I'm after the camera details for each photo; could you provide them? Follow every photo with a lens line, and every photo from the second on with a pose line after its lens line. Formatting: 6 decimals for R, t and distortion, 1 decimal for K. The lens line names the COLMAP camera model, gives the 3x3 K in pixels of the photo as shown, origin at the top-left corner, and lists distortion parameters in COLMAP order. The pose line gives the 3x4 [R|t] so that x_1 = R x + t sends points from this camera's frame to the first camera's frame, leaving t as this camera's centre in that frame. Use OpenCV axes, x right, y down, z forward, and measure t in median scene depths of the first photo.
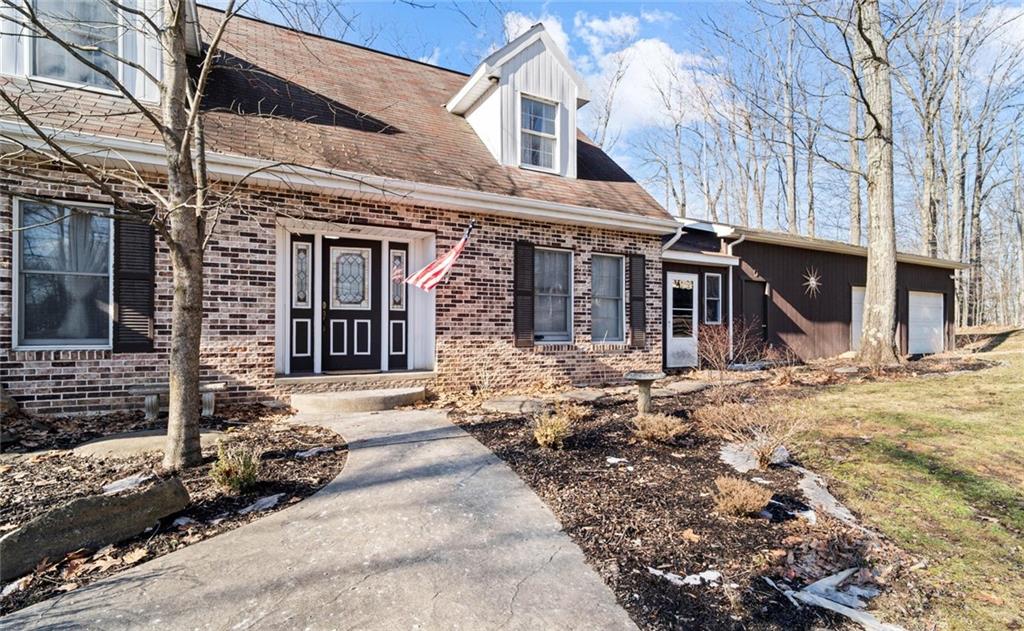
lens RADIAL K [[520.9, 0, 516.3], [0, 520.9, 318.5], [0, 0, 1]] dist [-0.003588, -0.000407]
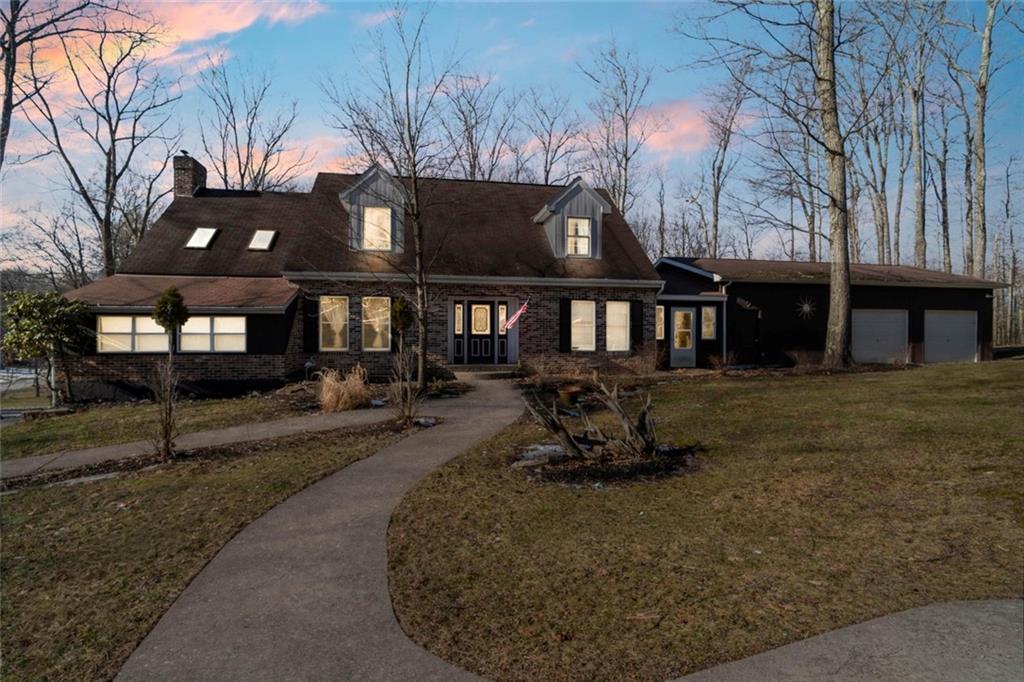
lens RADIAL K [[649.1, 0, 532.4], [0, 649.1, 335.1], [0, 0, 1]] dist [0.004590, 0.000992]
pose [[0.955449, -0.002516, -0.295147, 0.651170], [0.007679, 0.999837, 0.016334, -0.055130], [0.295058, -0.017873, 0.955312, -1.433433]]
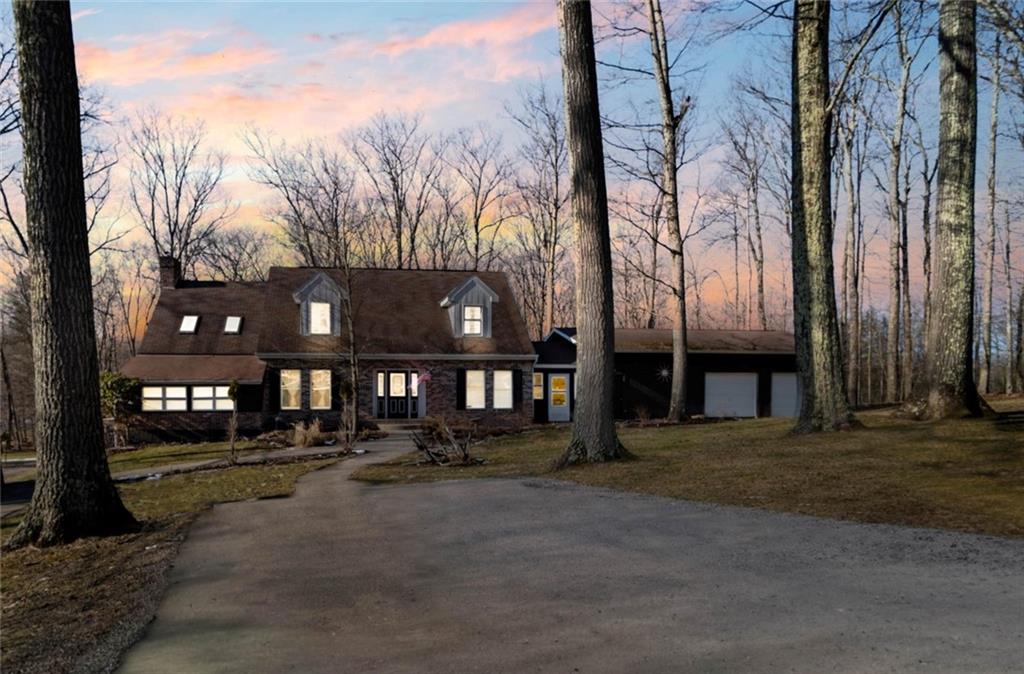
lens RADIAL K [[1752.5, 0, 511.8], [0, 1752.5, 337.6], [0, 0, 1]] dist [0.032771, 0.000000]
pose [[0.938138, -0.006643, -0.346198, 3.447020], [0.011115, 0.999878, 0.010931, -0.419606], [0.346083, -0.014103, 0.938098, -7.457095]]
